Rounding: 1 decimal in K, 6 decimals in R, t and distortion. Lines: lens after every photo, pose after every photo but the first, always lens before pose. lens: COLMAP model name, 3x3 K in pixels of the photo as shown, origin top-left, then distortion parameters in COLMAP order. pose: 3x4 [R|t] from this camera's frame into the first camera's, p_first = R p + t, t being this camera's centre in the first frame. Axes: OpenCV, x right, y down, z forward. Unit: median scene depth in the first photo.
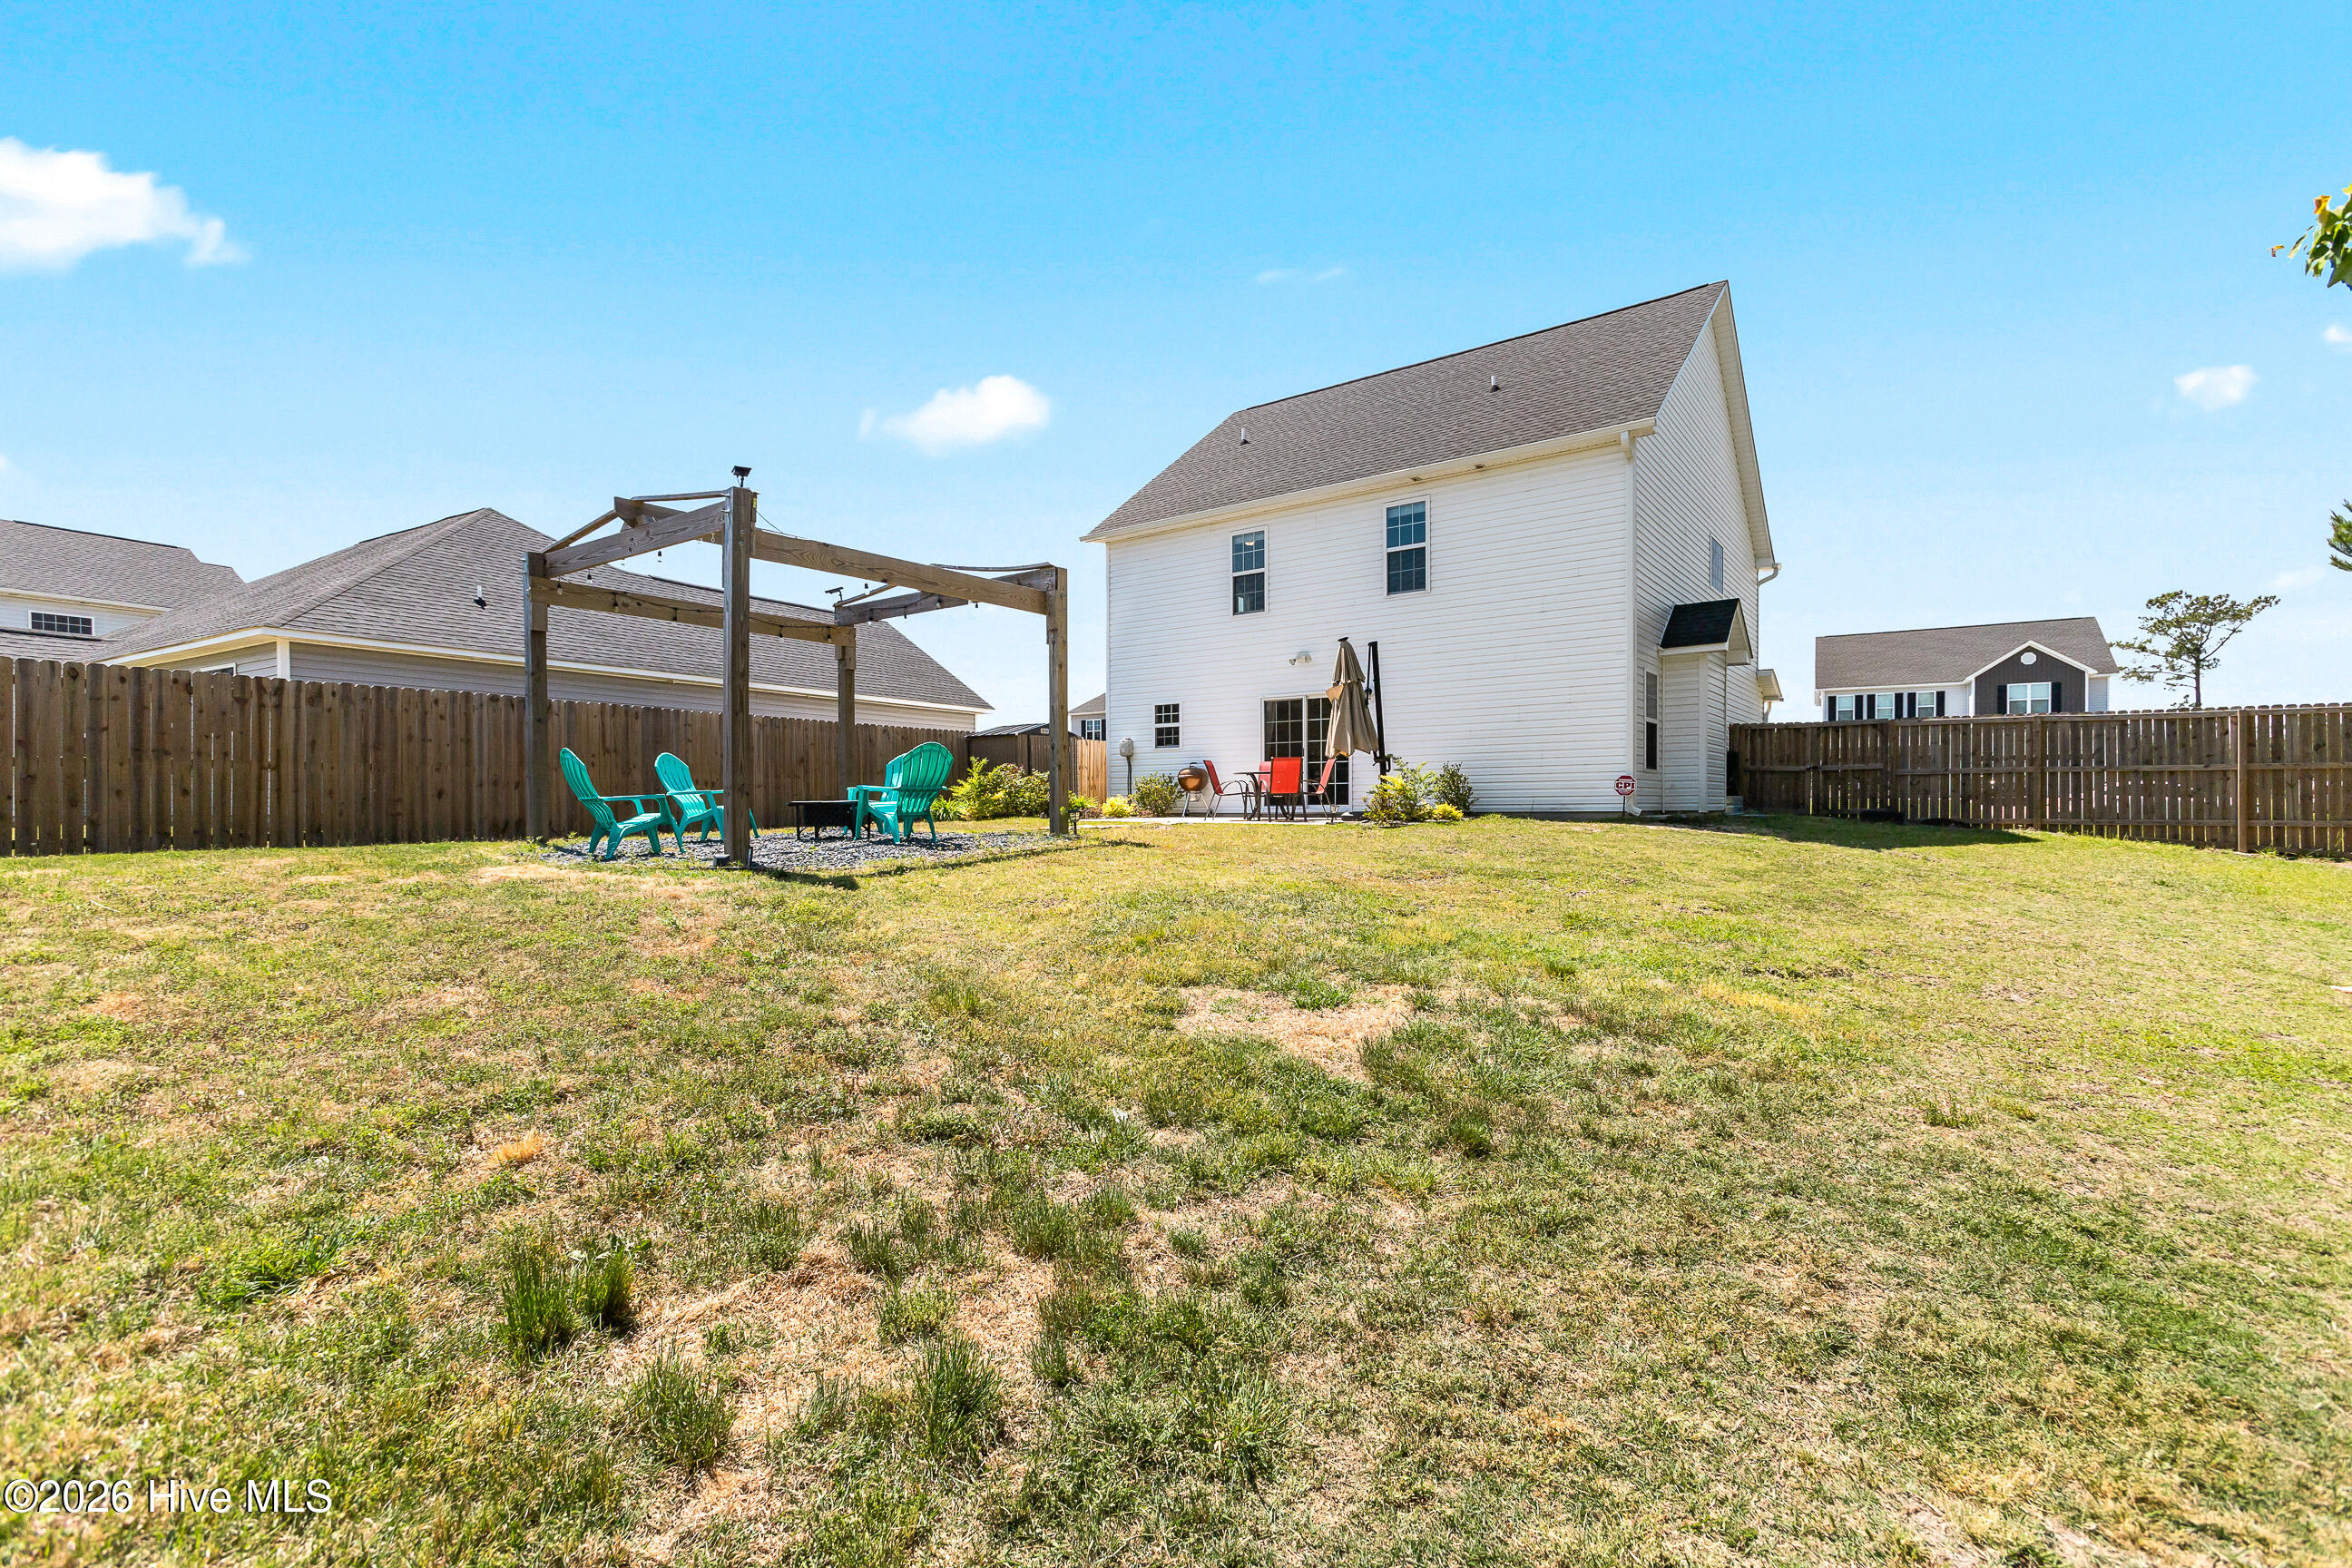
lens RADIAL K [[1051.3, 0, 1184.3], [0, 1051.3, 793.4], [0, 0, 1]] dist [-0.000211, 0.000058]
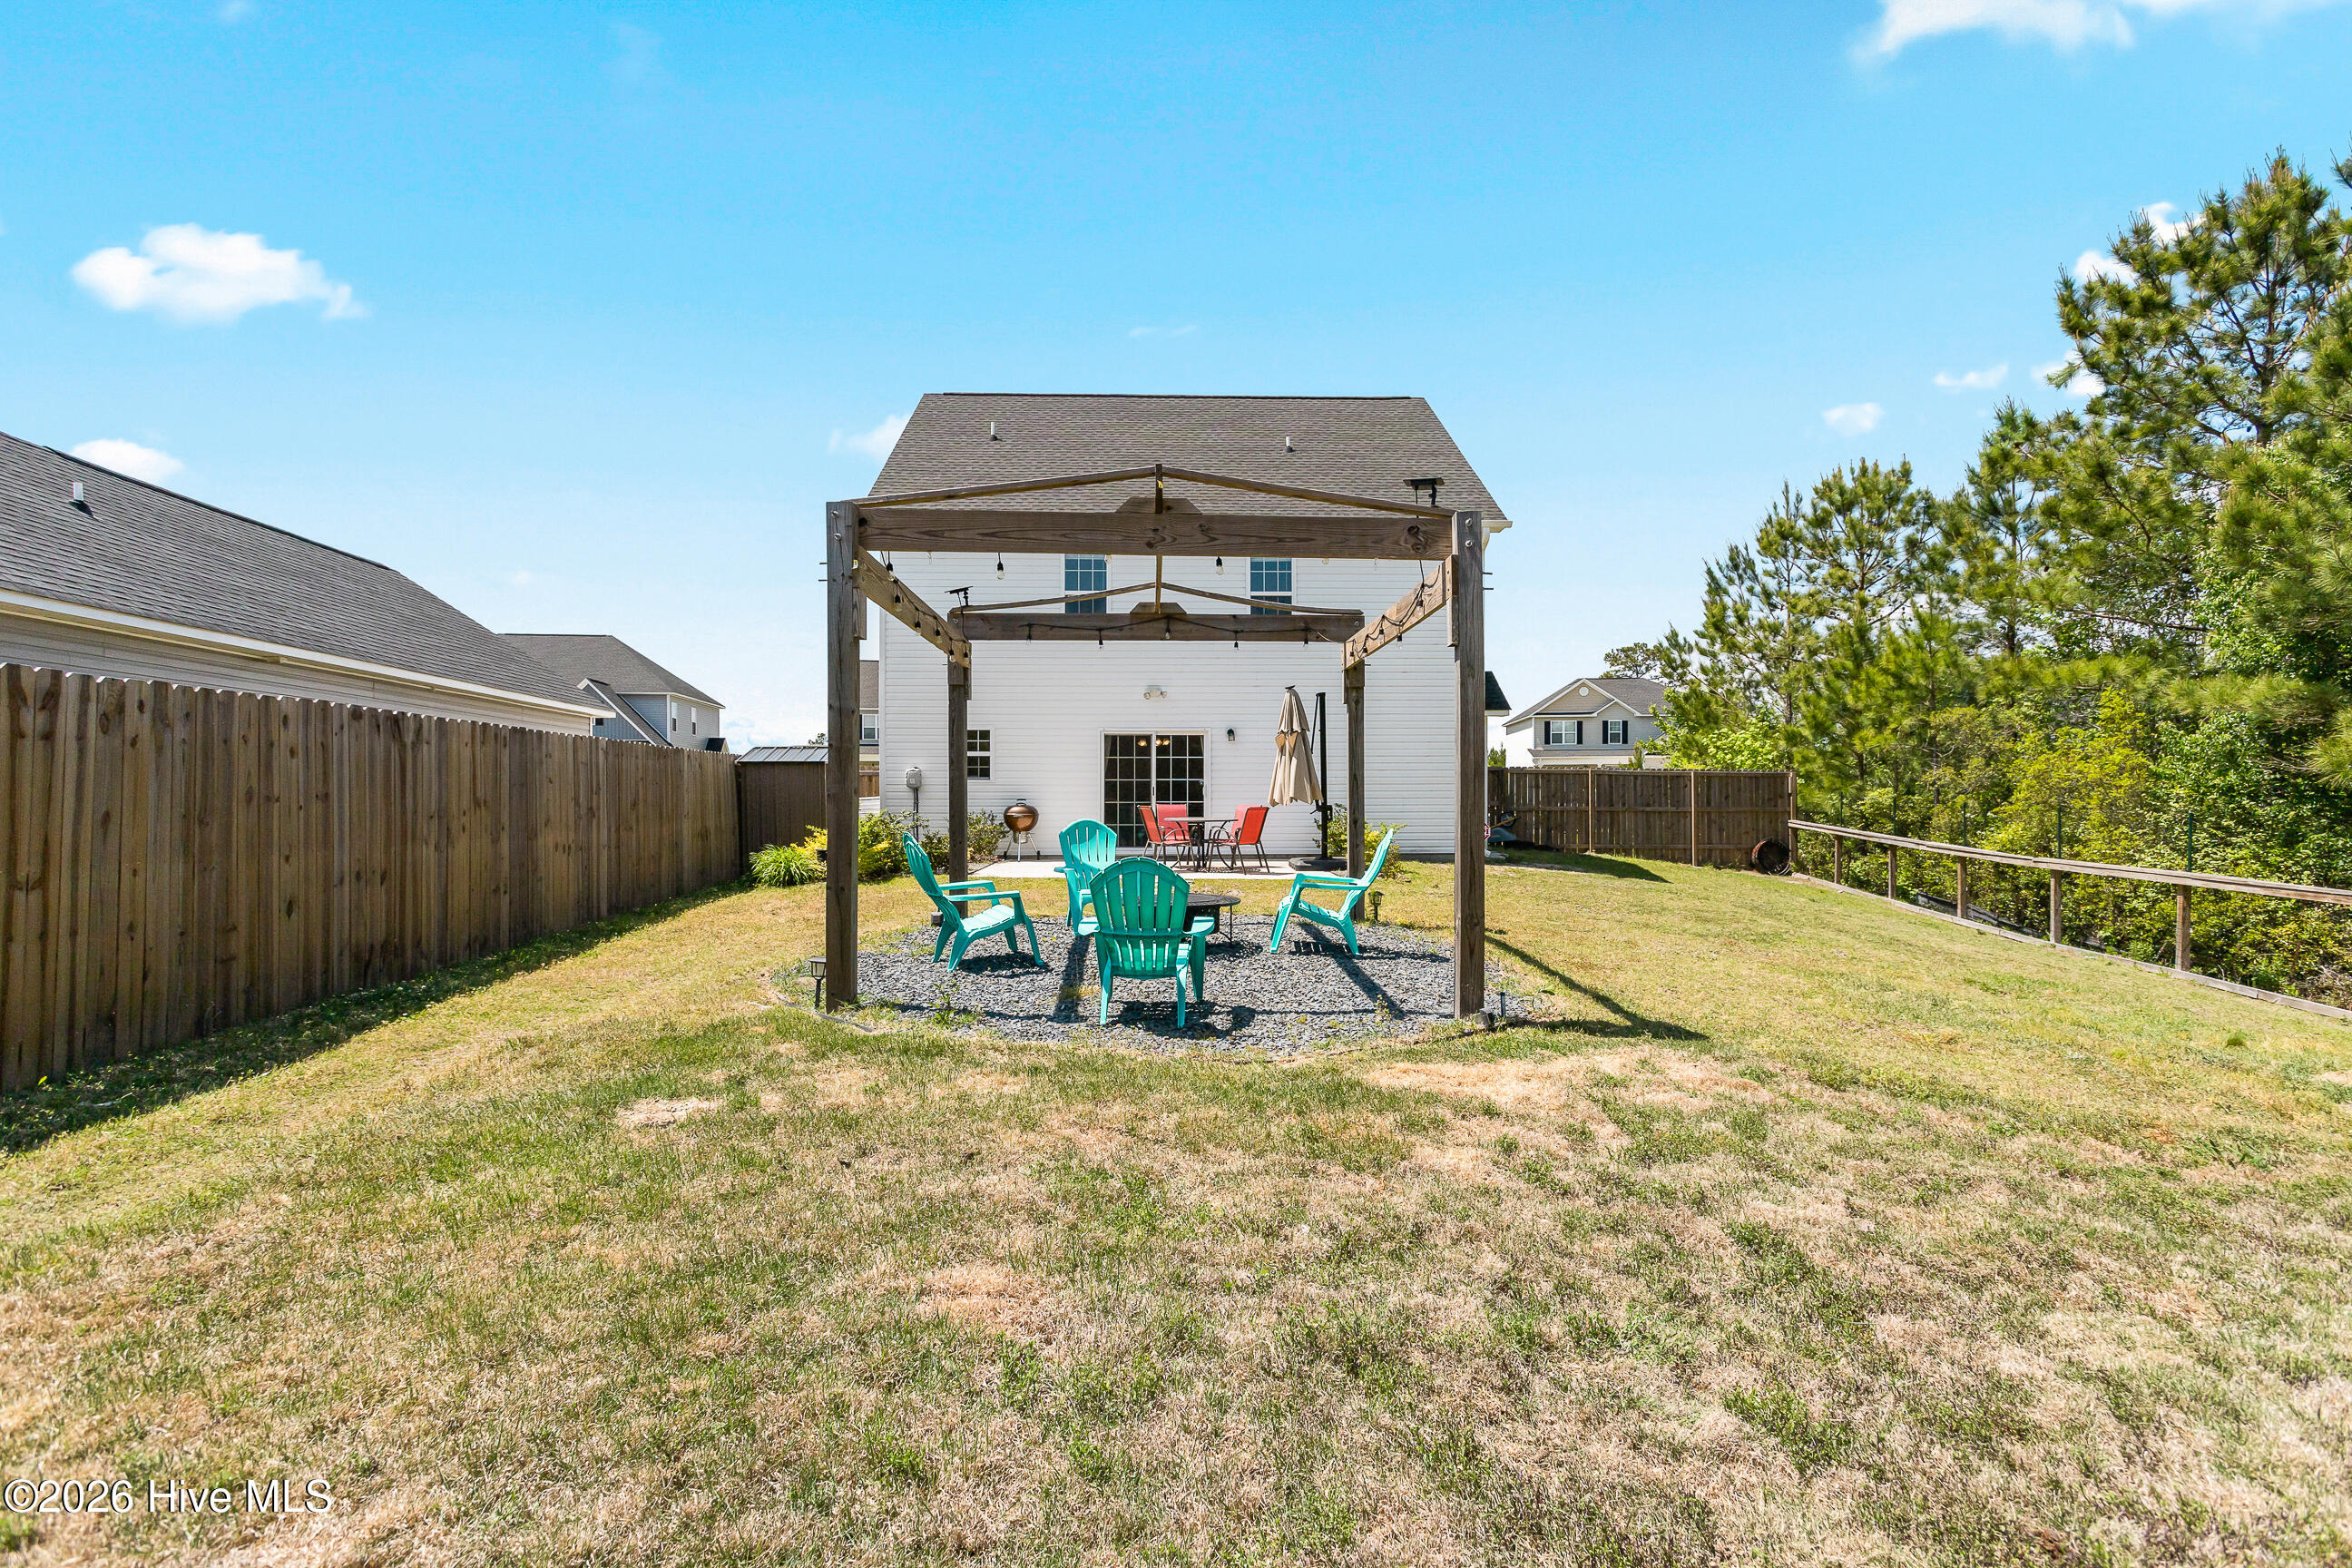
lens RADIAL K [[1051.3, 0, 1184.3], [0, 1051.3, 793.4], [0, 0, 1]] dist [-0.000211, 0.000058]
pose [[0.785766, 0.006333, 0.618491, -0.518536], [-0.008413, 0.999965, 0.000450, -0.043146], [-0.618466, -0.005557, 0.785792, 0.268210]]
